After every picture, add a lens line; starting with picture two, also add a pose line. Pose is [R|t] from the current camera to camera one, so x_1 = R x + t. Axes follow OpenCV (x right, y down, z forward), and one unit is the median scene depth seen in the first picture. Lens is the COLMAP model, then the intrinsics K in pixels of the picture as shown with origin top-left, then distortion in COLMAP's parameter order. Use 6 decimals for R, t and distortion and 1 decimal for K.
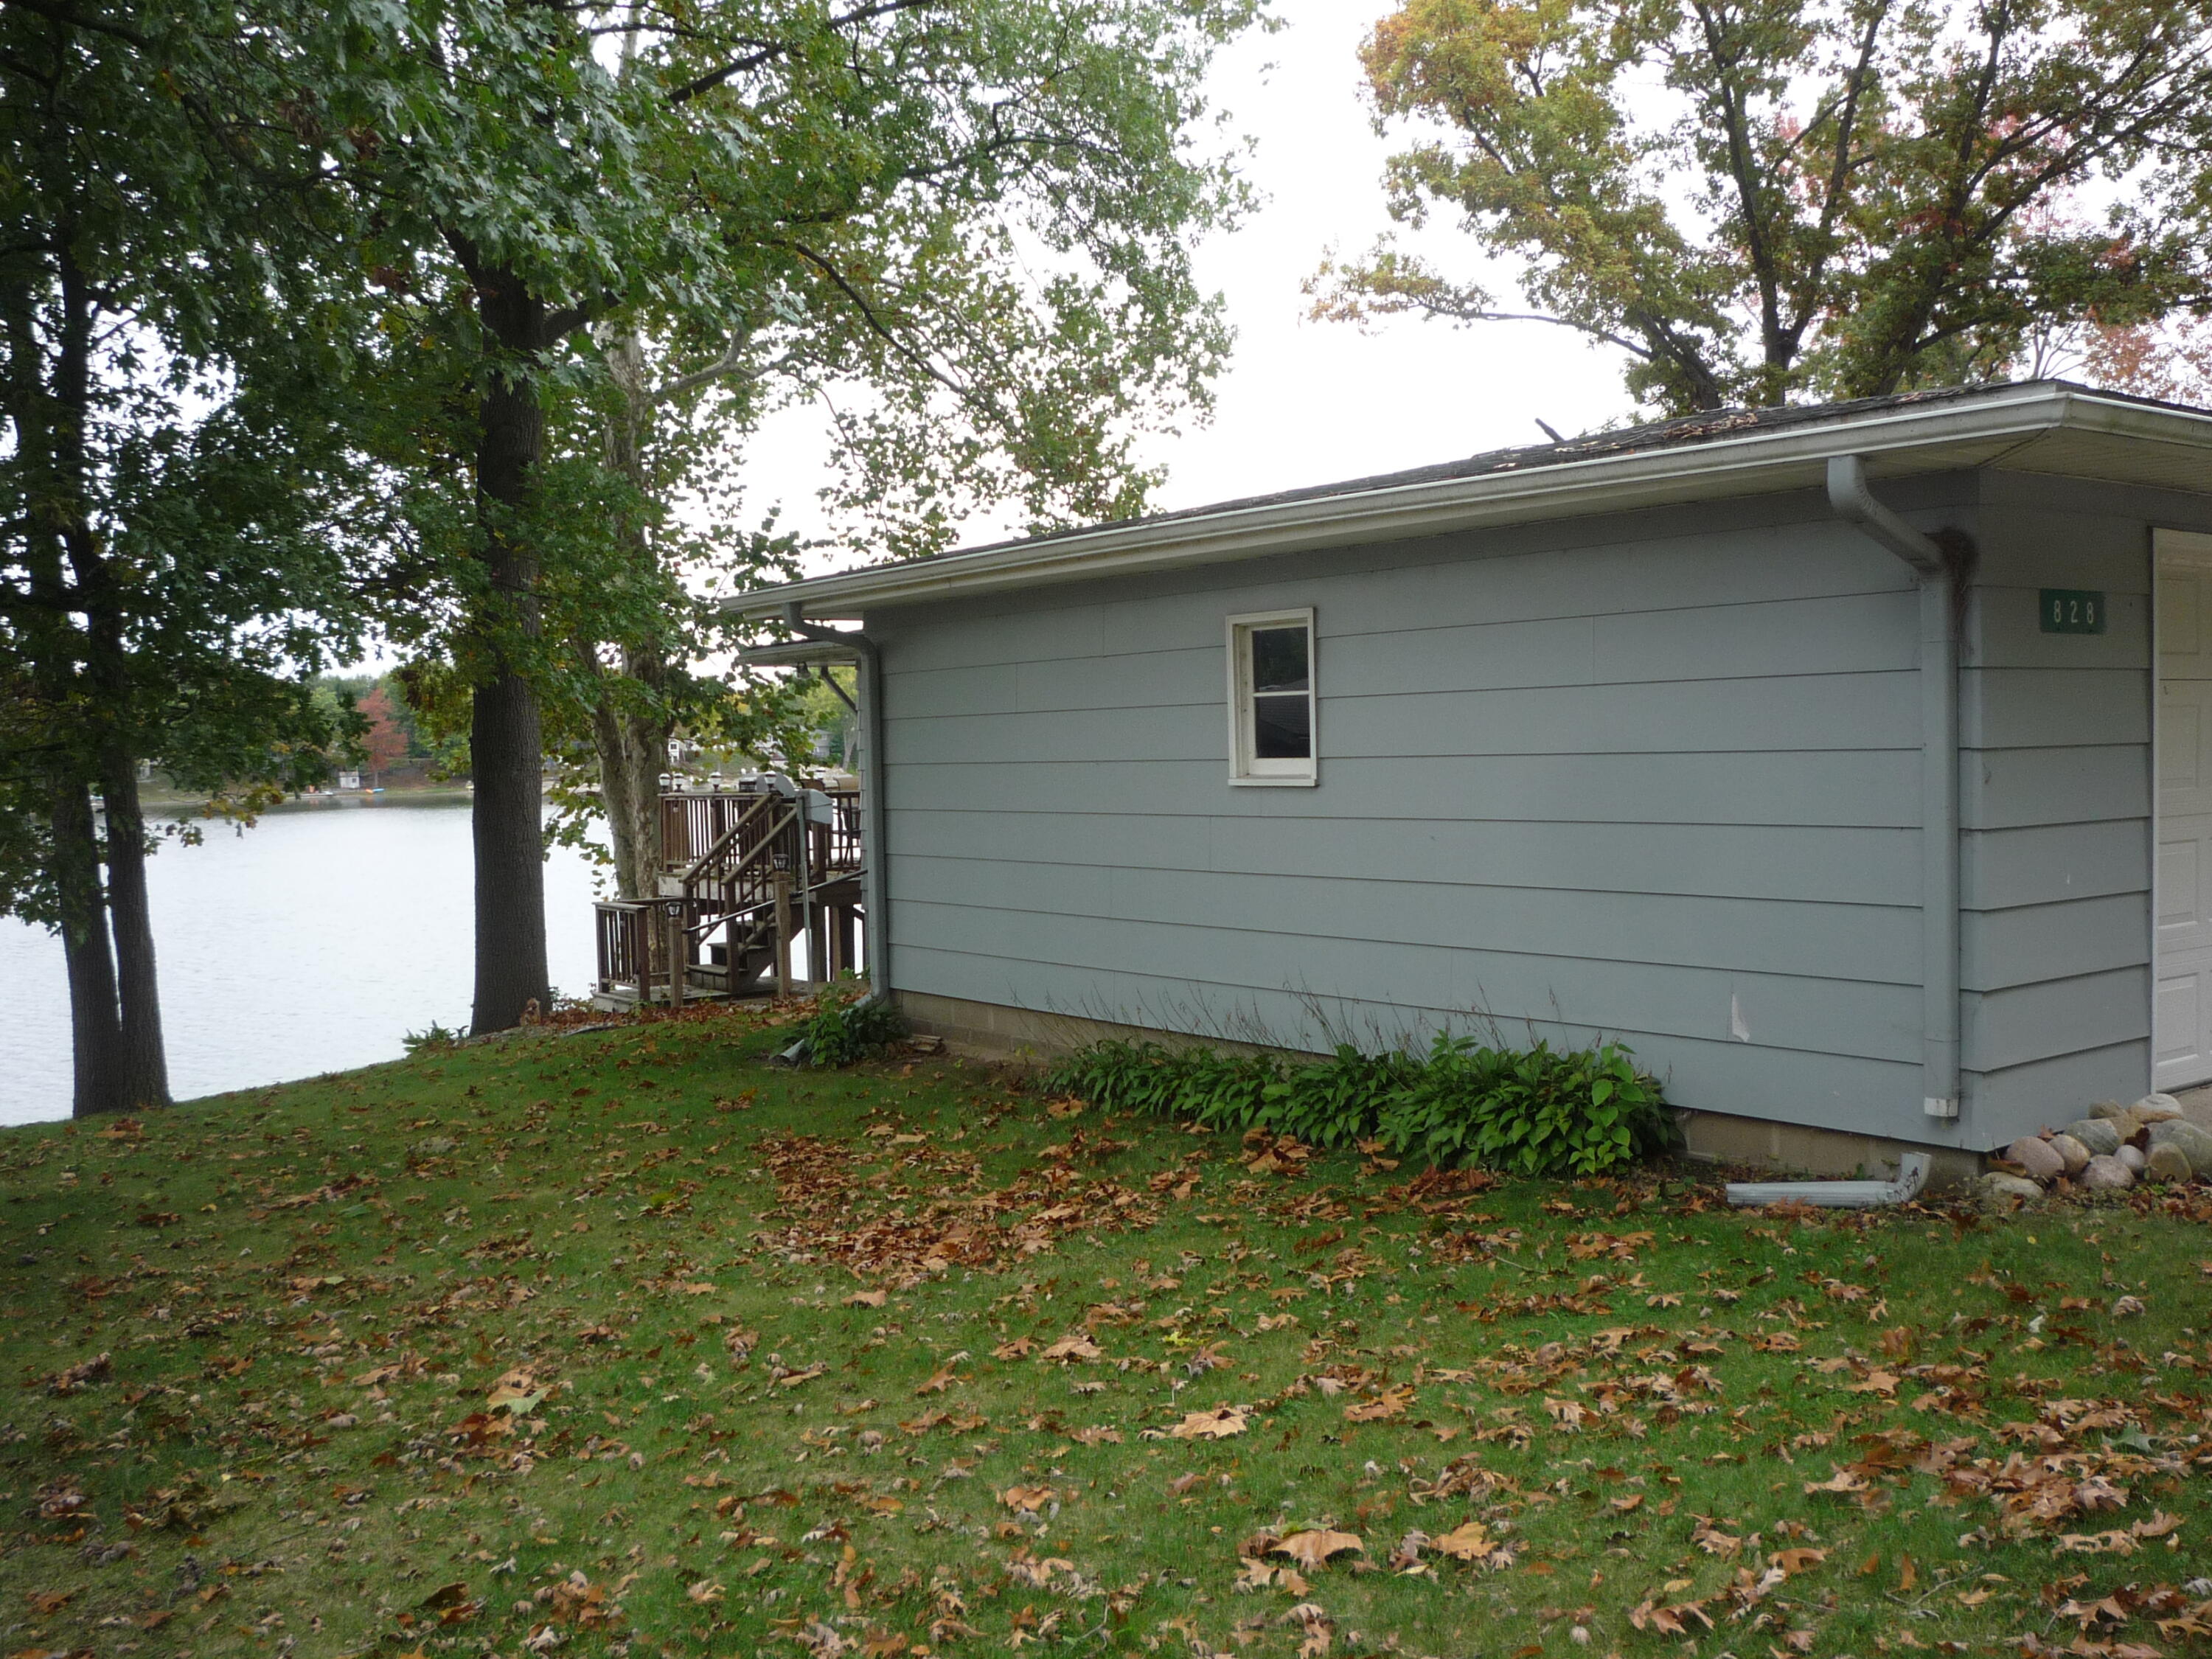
lens RADIAL K [[2107.0, 0, 1108.3], [0, 2107.0, 853.4], [0, 0, 1]] dist [-0.077254, 0.004621]
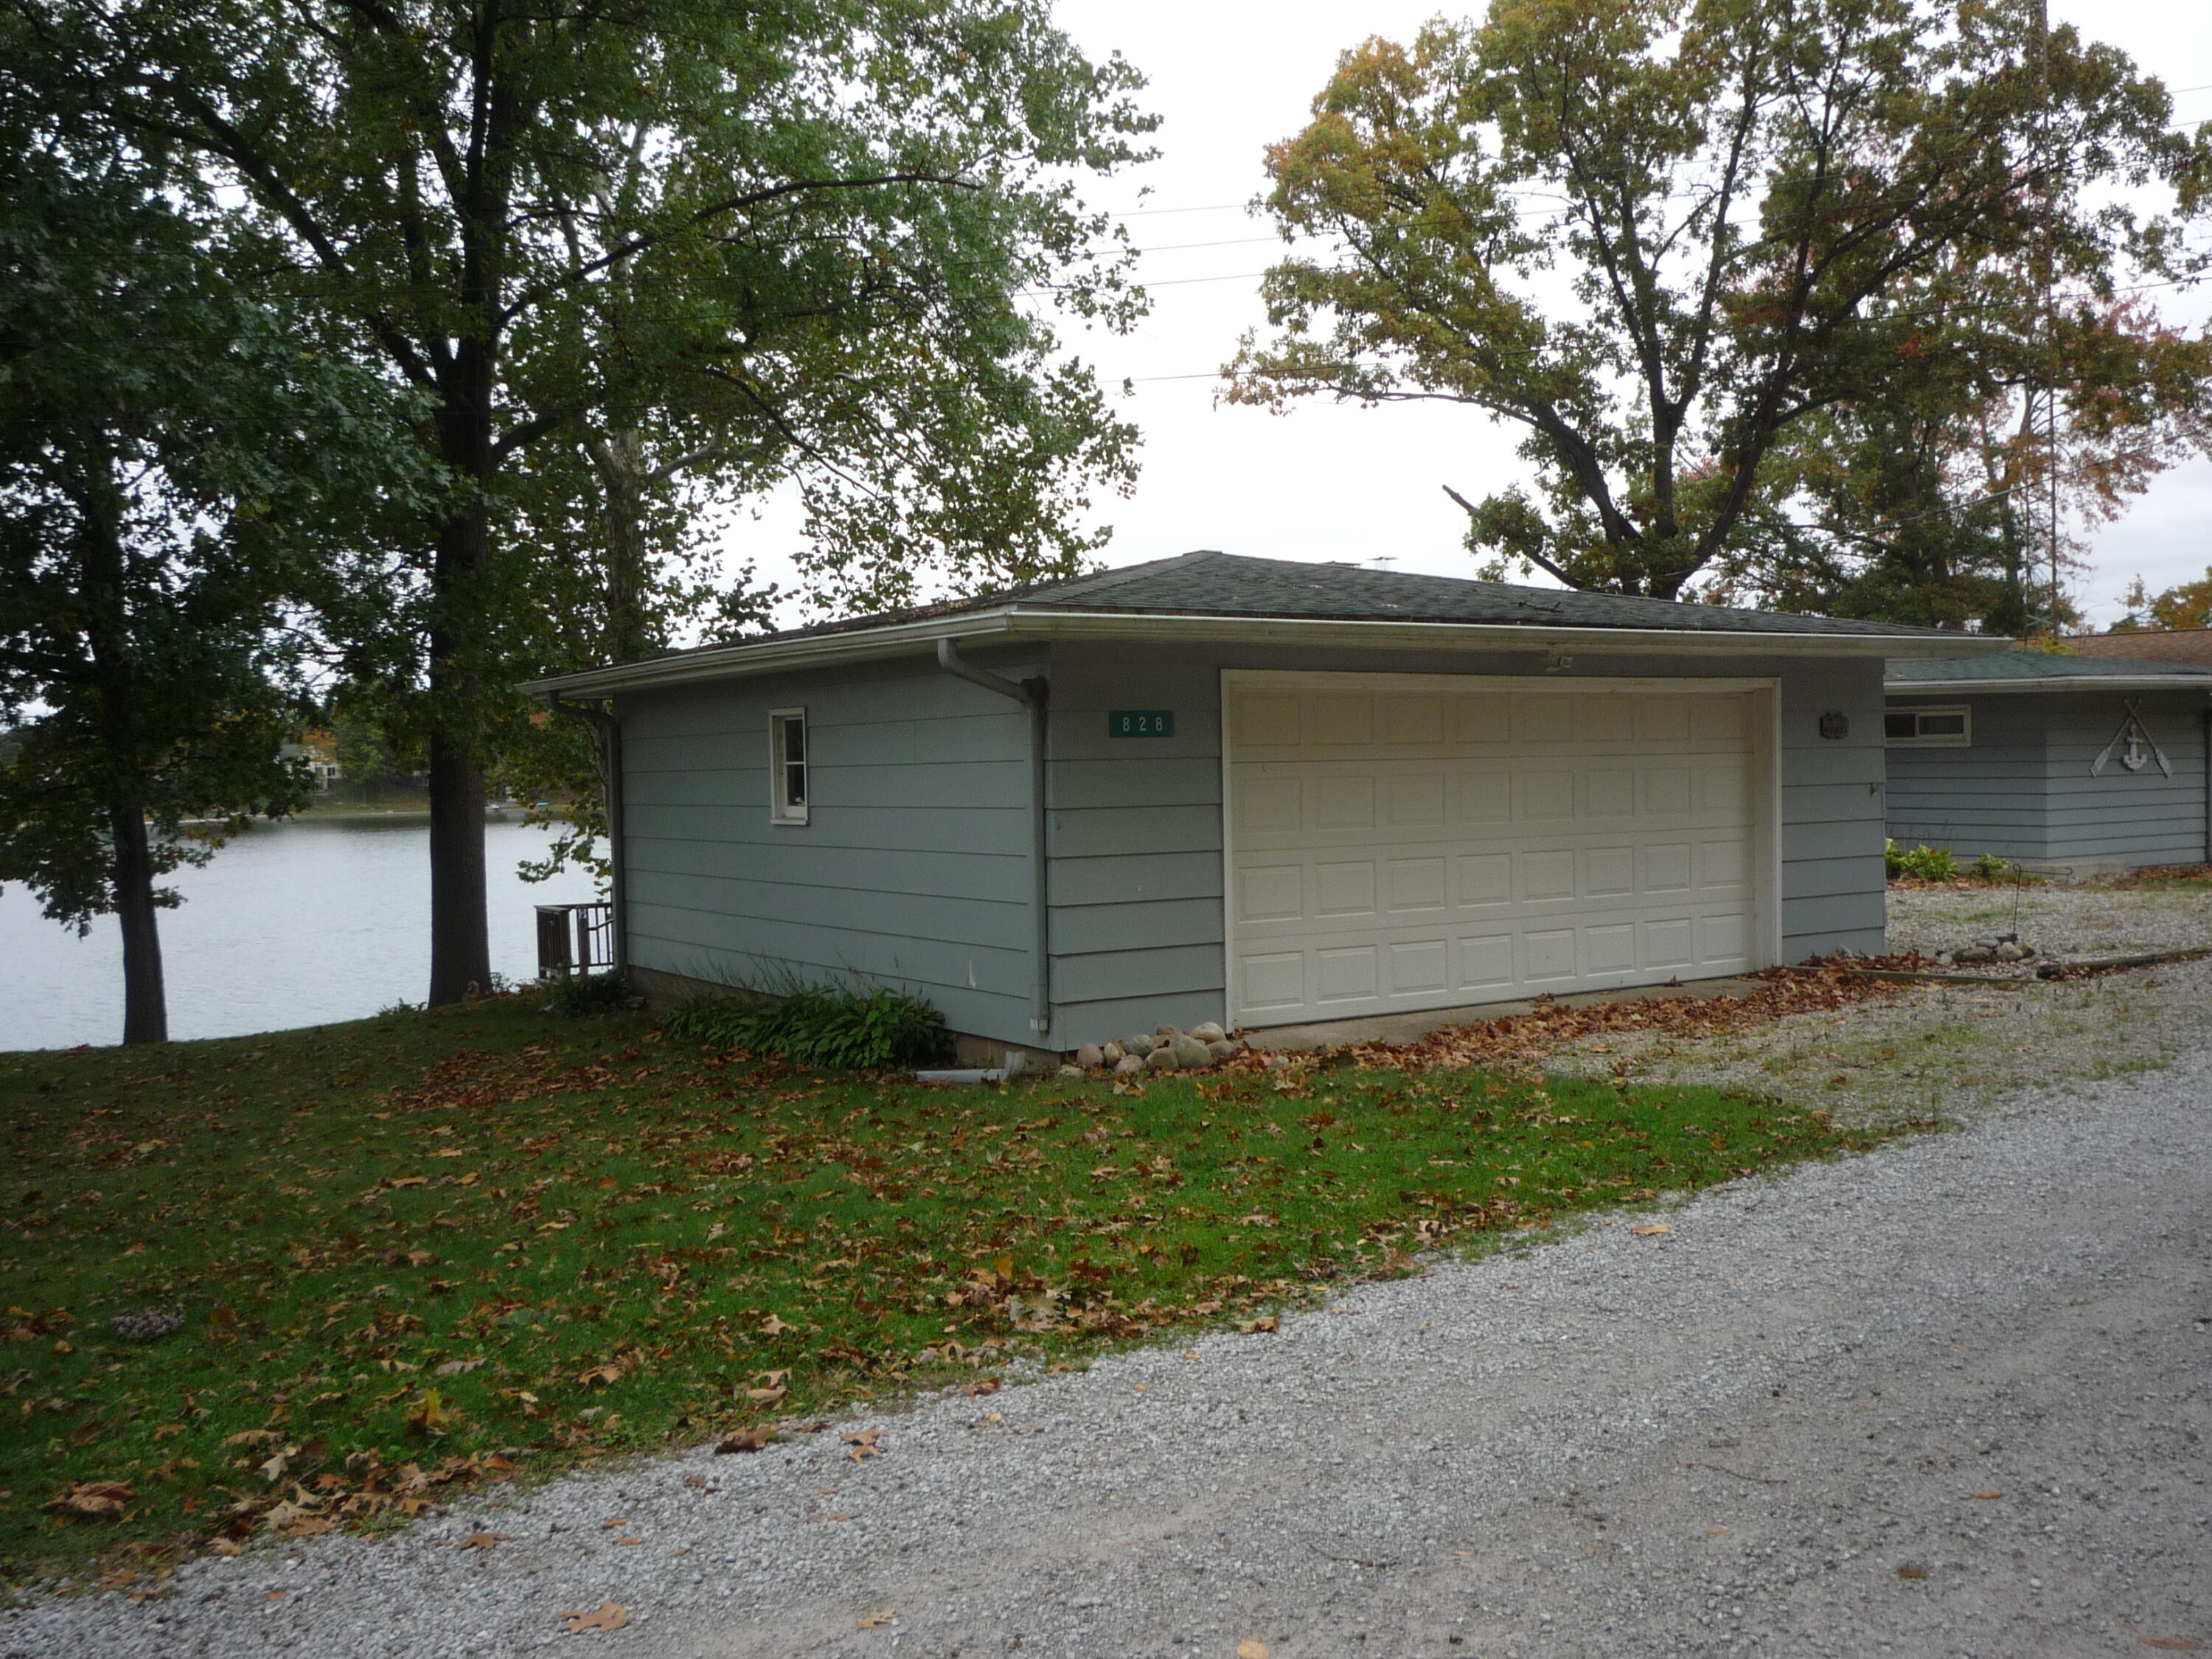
lens RADIAL K [[2071.5, 0, 1106.0], [0, 2071.5, 829.5], [0, 0, 1]] dist [-0.095695, -0.002138]
pose [[0.998075, 0.006129, -0.061721, 0.108631], [-0.007360, 0.999778, -0.019726, -0.000233], [0.061586, 0.020142, 0.997899, -0.126511]]
